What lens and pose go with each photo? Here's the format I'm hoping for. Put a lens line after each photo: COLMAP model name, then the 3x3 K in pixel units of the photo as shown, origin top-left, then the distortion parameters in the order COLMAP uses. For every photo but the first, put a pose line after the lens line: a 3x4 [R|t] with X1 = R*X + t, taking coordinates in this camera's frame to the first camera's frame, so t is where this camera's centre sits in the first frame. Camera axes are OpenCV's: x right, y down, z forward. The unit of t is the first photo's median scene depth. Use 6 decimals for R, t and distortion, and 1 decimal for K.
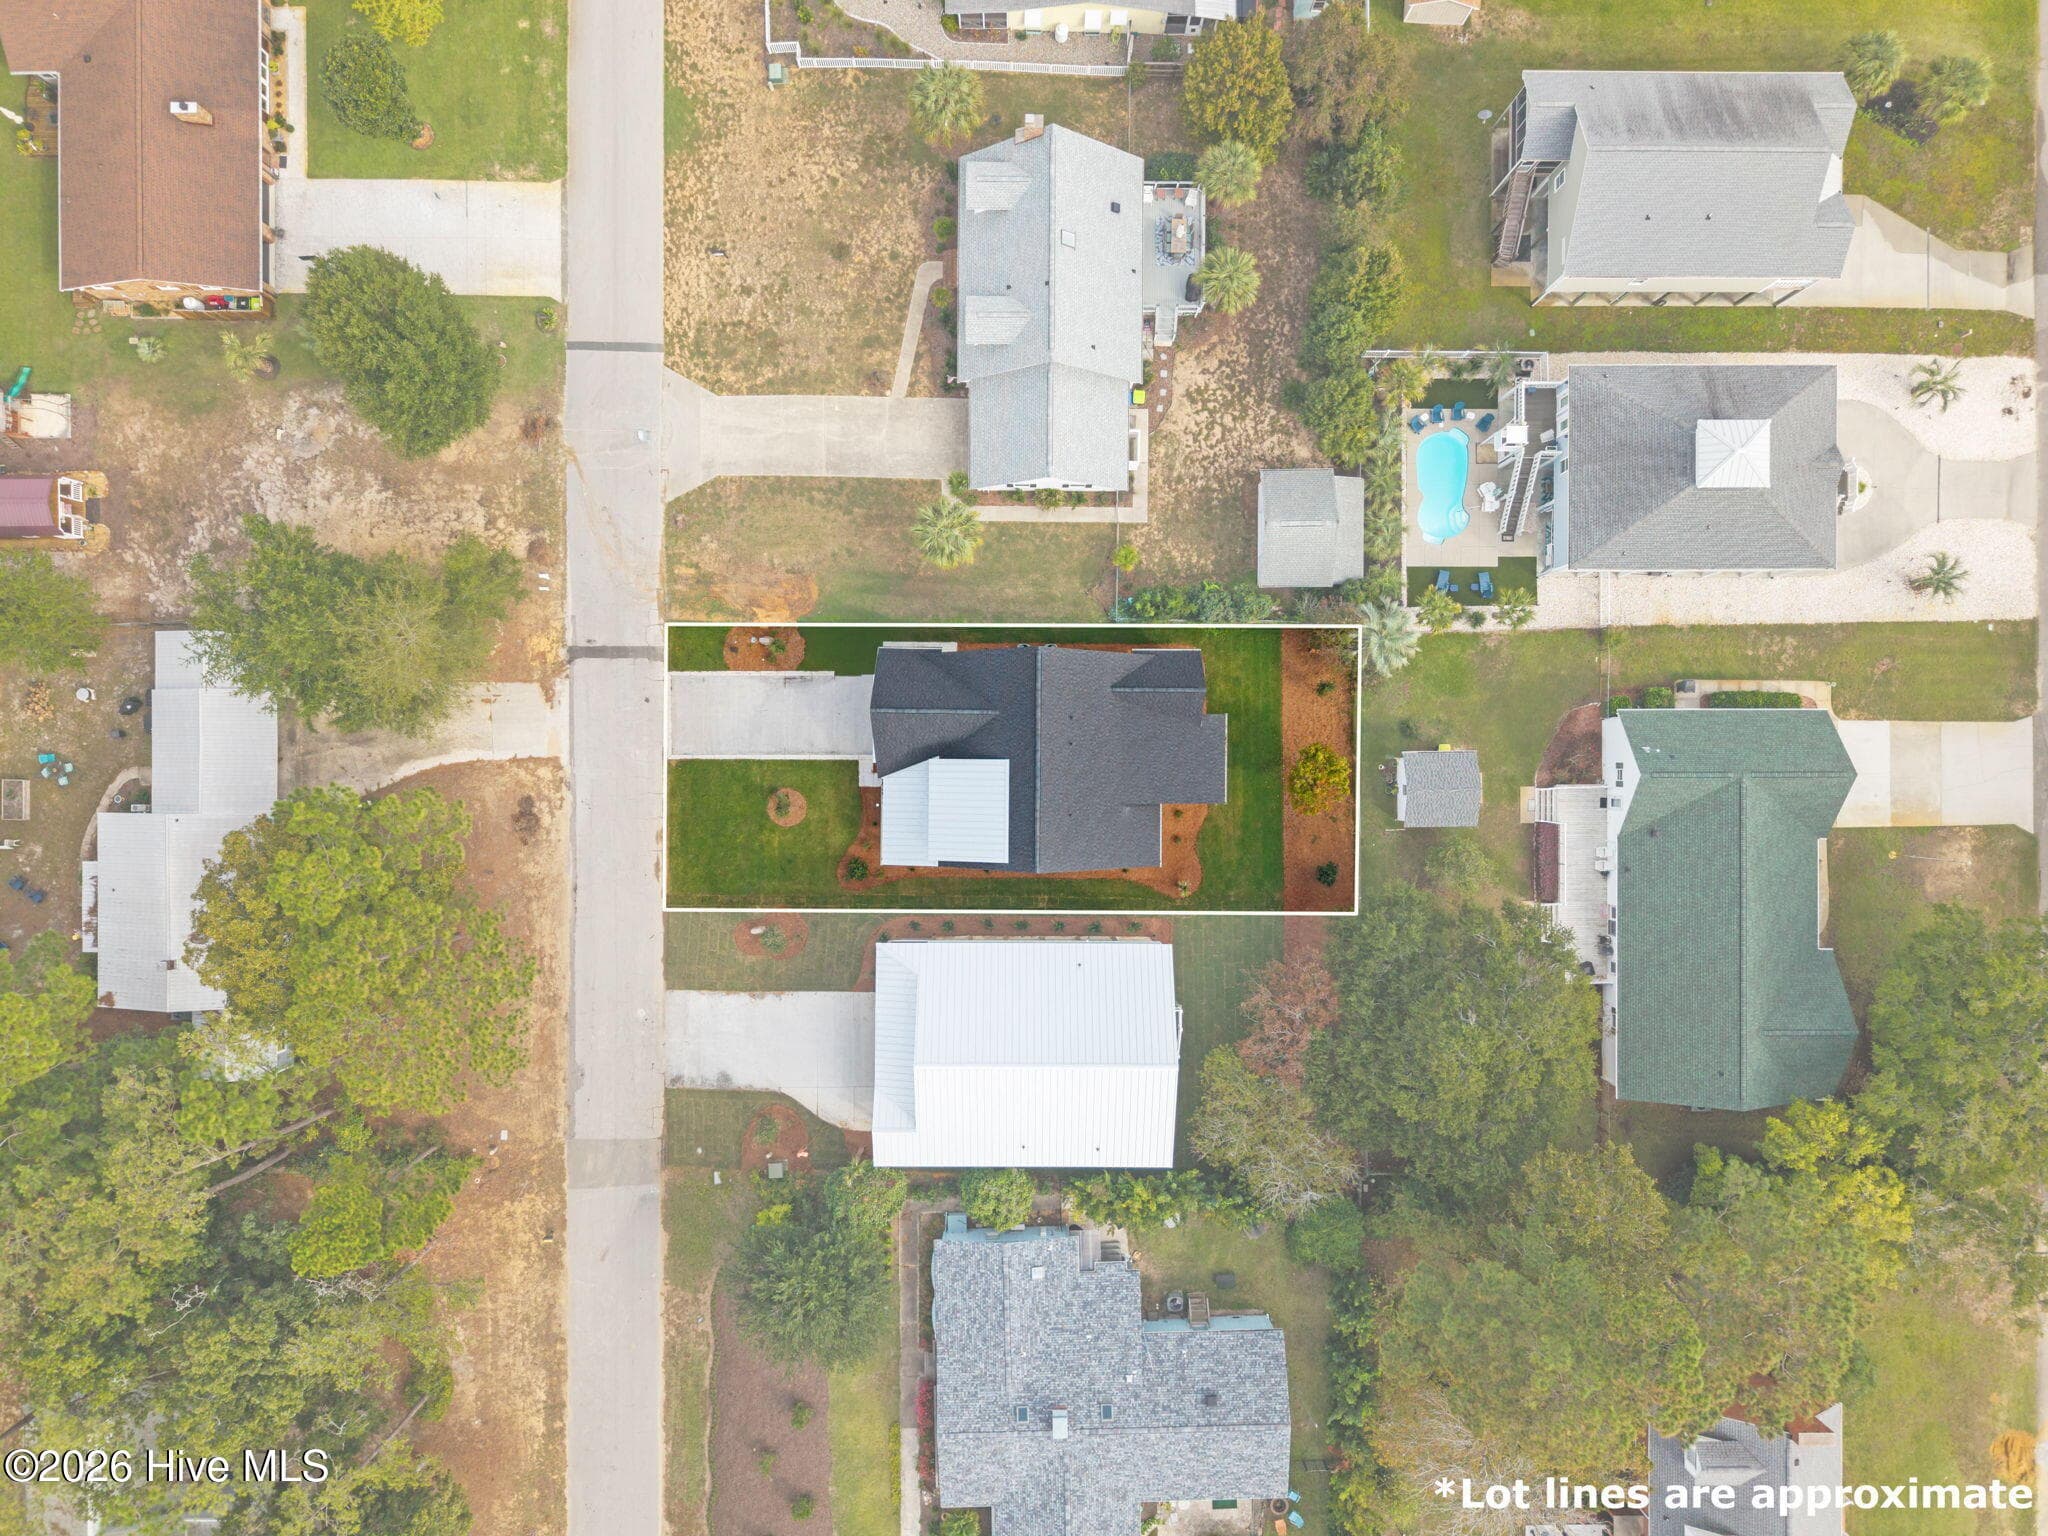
lens RADIAL K [[1368.4, 0, 1023.3], [0, 1368.4, 752.0], [0, 0, 1]] dist [0.009830, -0.001183]
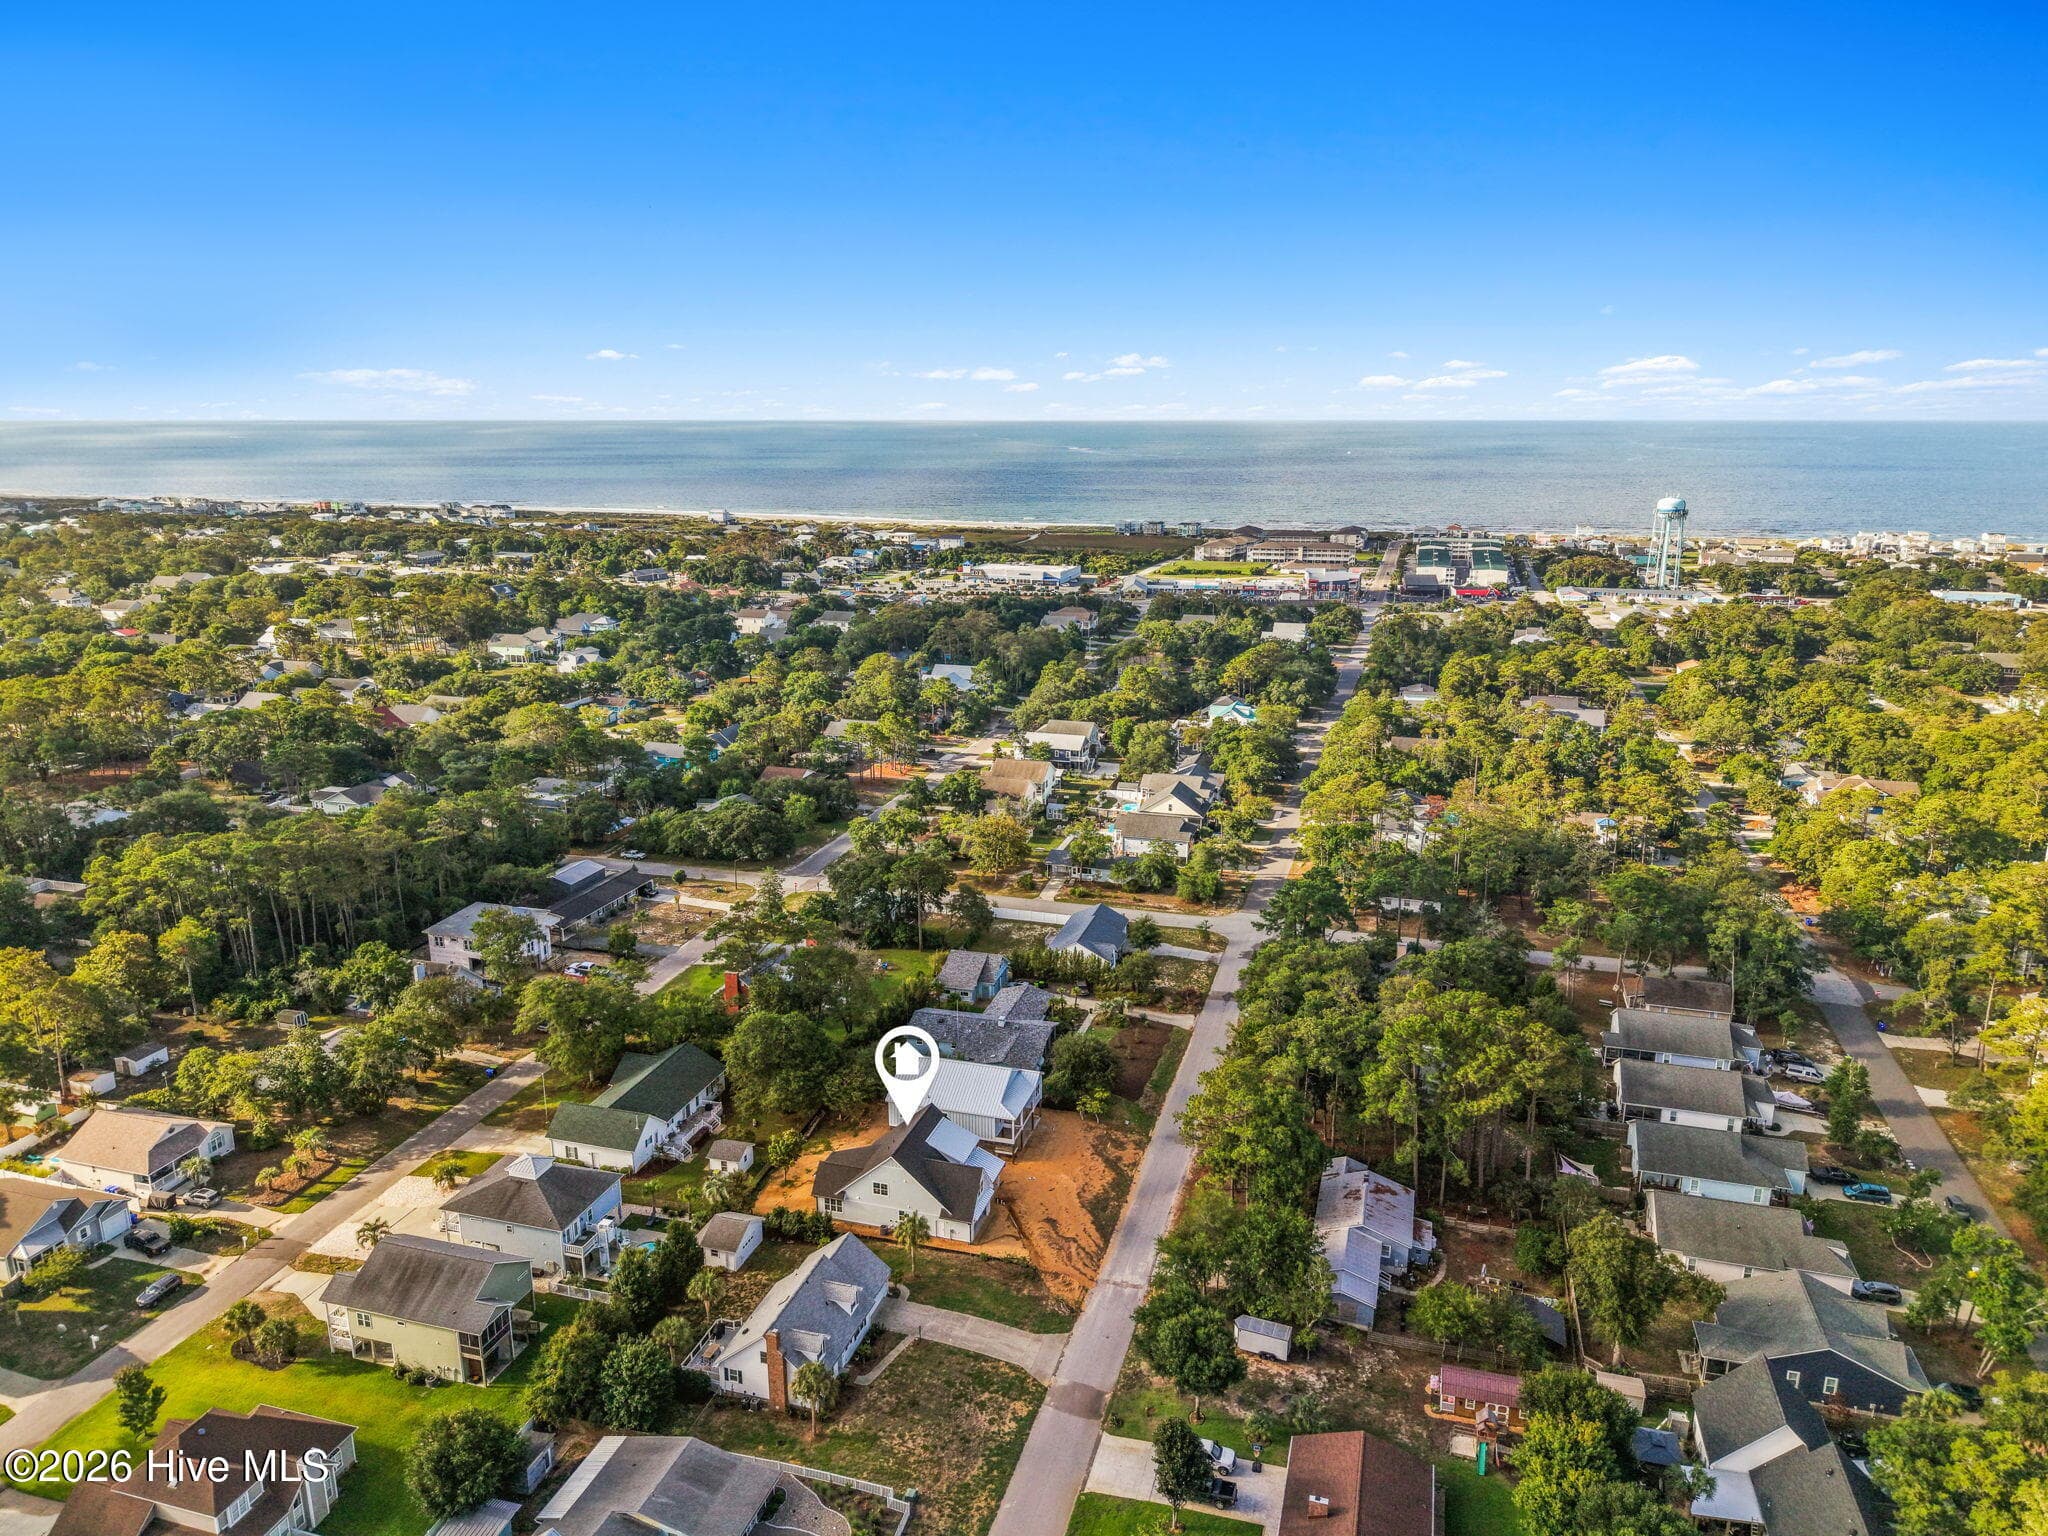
lens RADIAL K [[1375.7, 0, 1024.0], [0, 1375.7, 768.0], [0, 0, 1]] dist [0.021397, -0.018047]
pose [[-0.958684, -0.075135, 0.274371, -0.611894], [0.284458, -0.243387, 0.927279, -1.563809], [-0.002893, 0.967015, 0.254704, -0.065461]]
